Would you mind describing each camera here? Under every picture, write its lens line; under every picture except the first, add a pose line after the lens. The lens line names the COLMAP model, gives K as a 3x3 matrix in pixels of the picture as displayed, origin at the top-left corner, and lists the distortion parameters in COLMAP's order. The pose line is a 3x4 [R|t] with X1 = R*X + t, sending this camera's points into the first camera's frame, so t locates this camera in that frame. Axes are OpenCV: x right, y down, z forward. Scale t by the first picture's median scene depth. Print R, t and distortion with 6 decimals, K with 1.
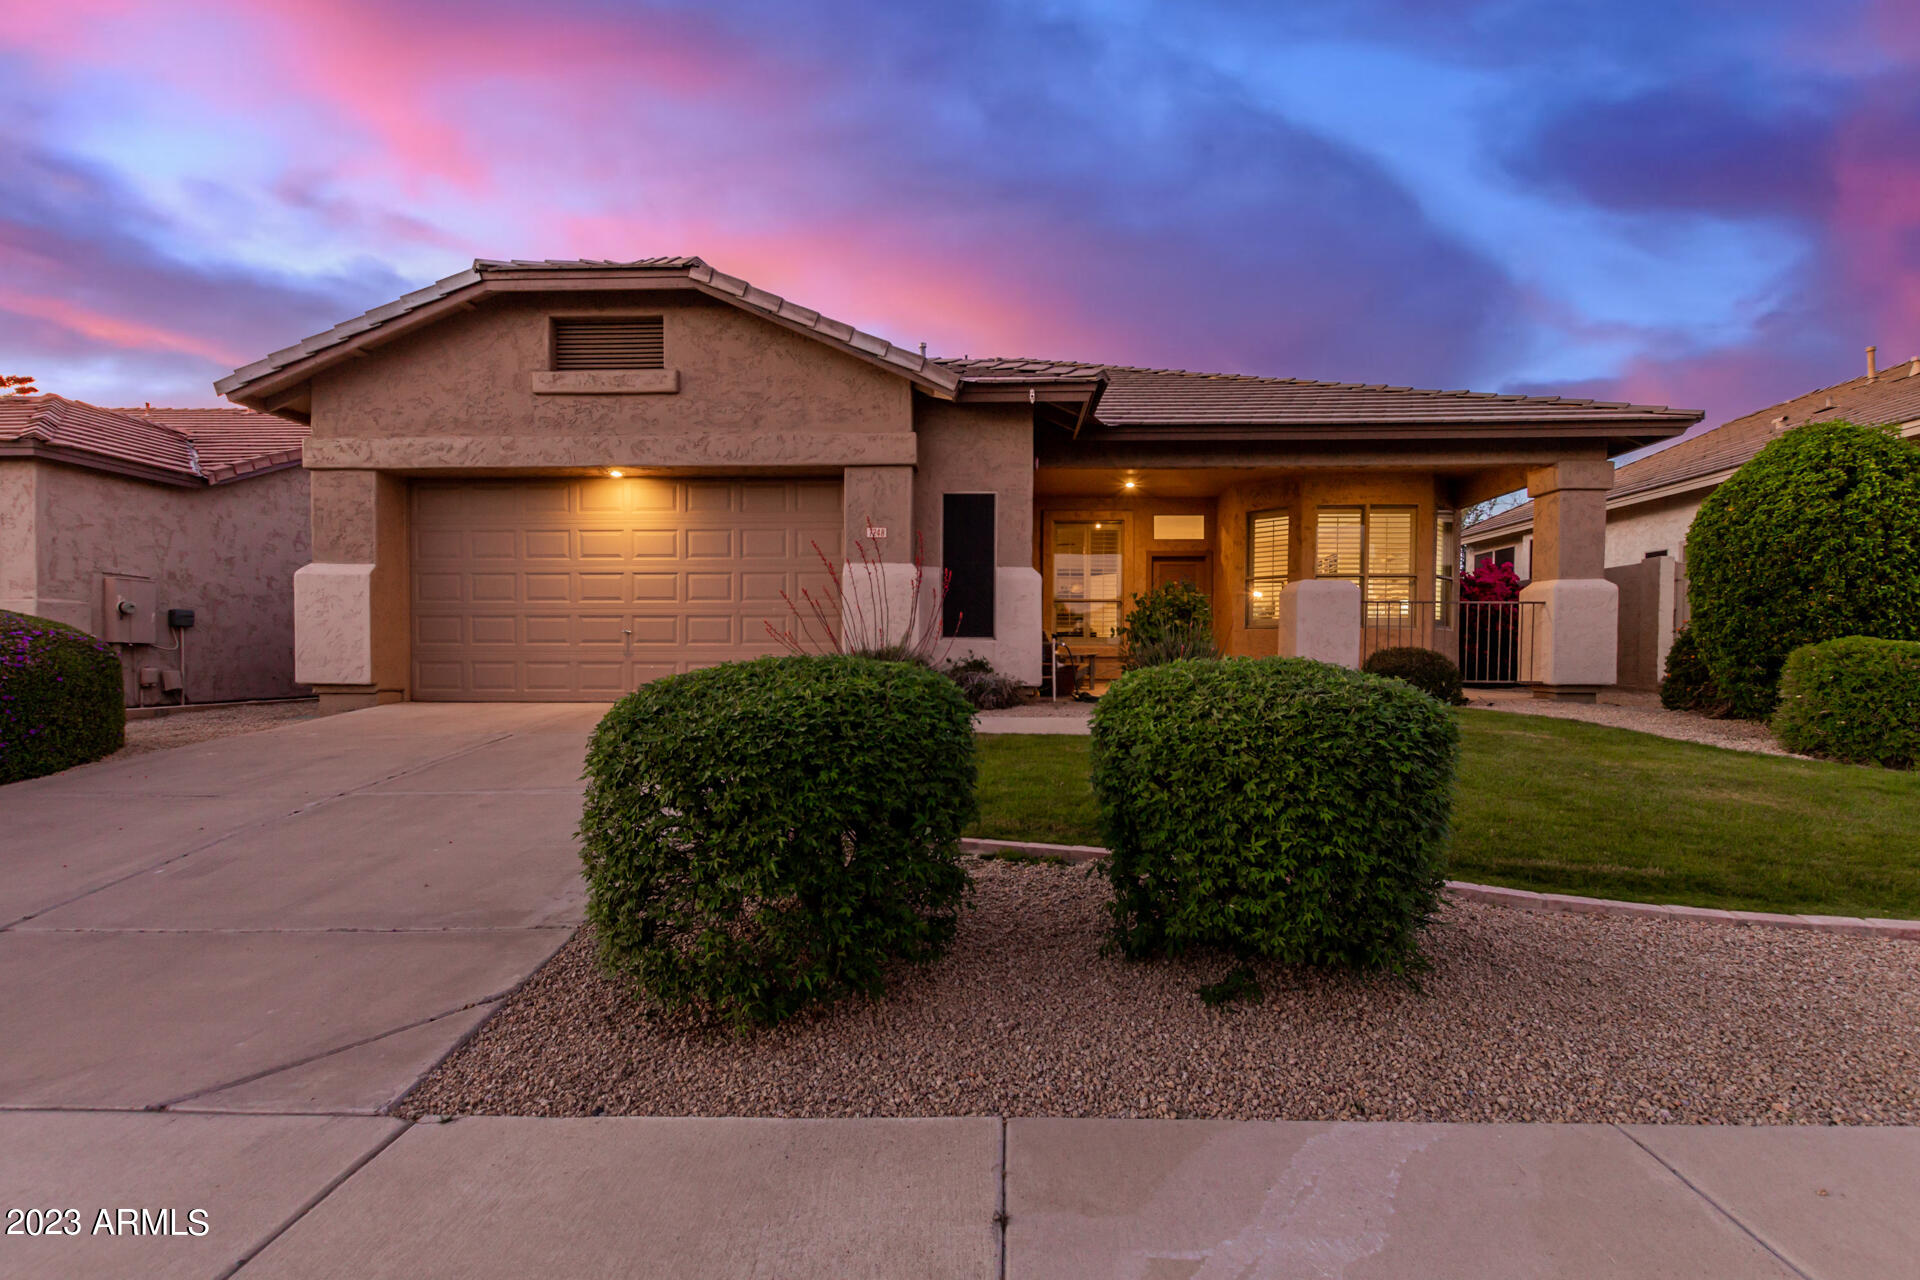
lens RADIAL K [[883.1, 0, 970.9], [0, 883.1, 680.0], [0, 0, 1]] dist [0.002136, -0.000925]
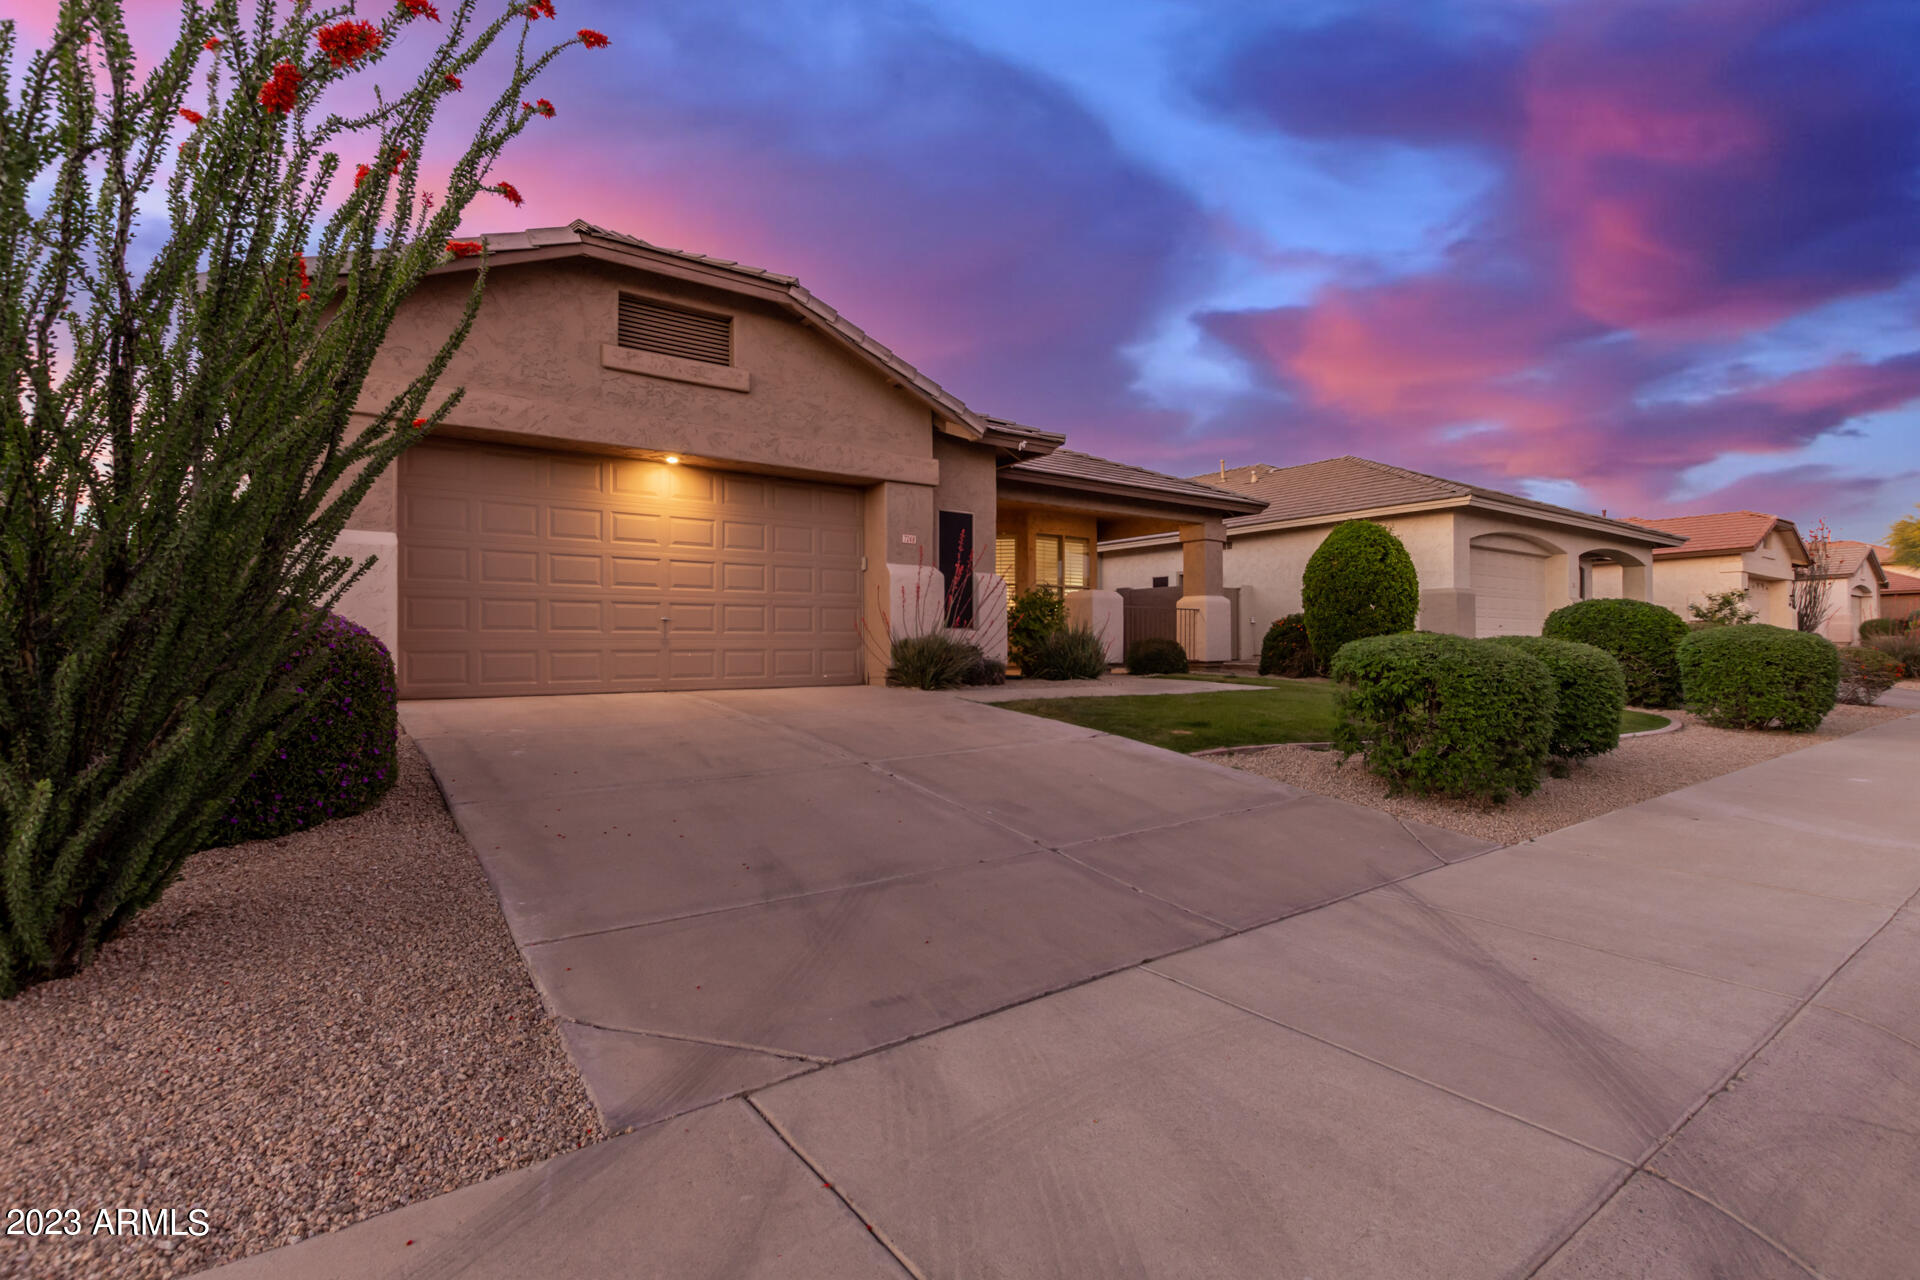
lens RADIAL K [[883.1, 0, 955.9], [0, 883.1, 637.9], [0, 0, 1]] dist [0.002136, -0.000925]
pose [[0.786295, 0.002553, 0.617846, -0.780178], [0.023737, 0.999128, -0.034337, 0.007901], [-0.617395, 0.041665, 0.785549, 0.034574]]
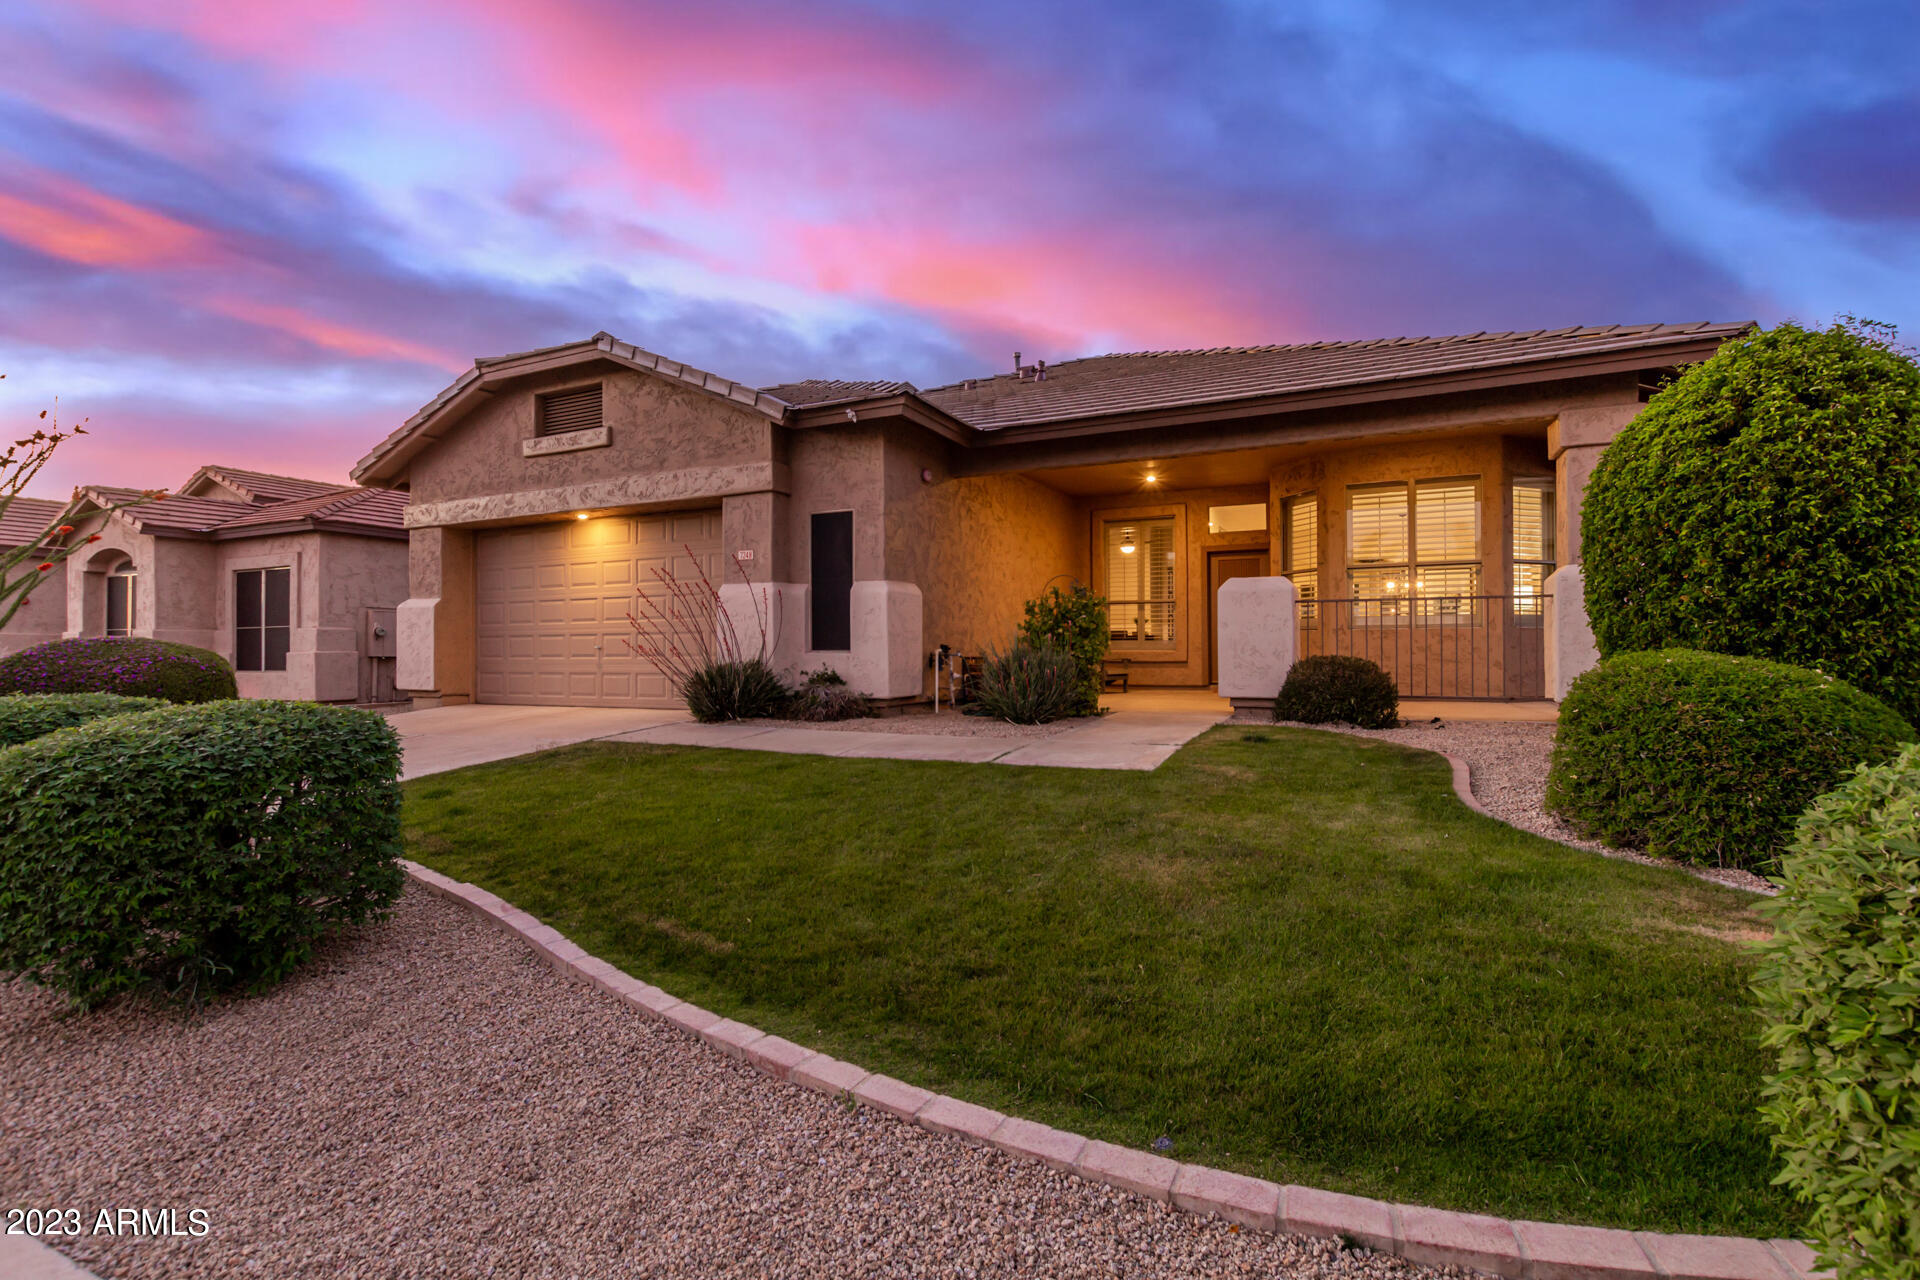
lens RADIAL K [[883.1, 0, 968.1], [0, 883.1, 652.9], [0, 0, 1]] dist [0.002136, -0.000925]
pose [[0.917156, -0.006969, -0.398468, 0.567300], [-0.003488, 0.999668, -0.025514, -0.020218], [0.398514, 0.024790, 0.916827, 0.116904]]
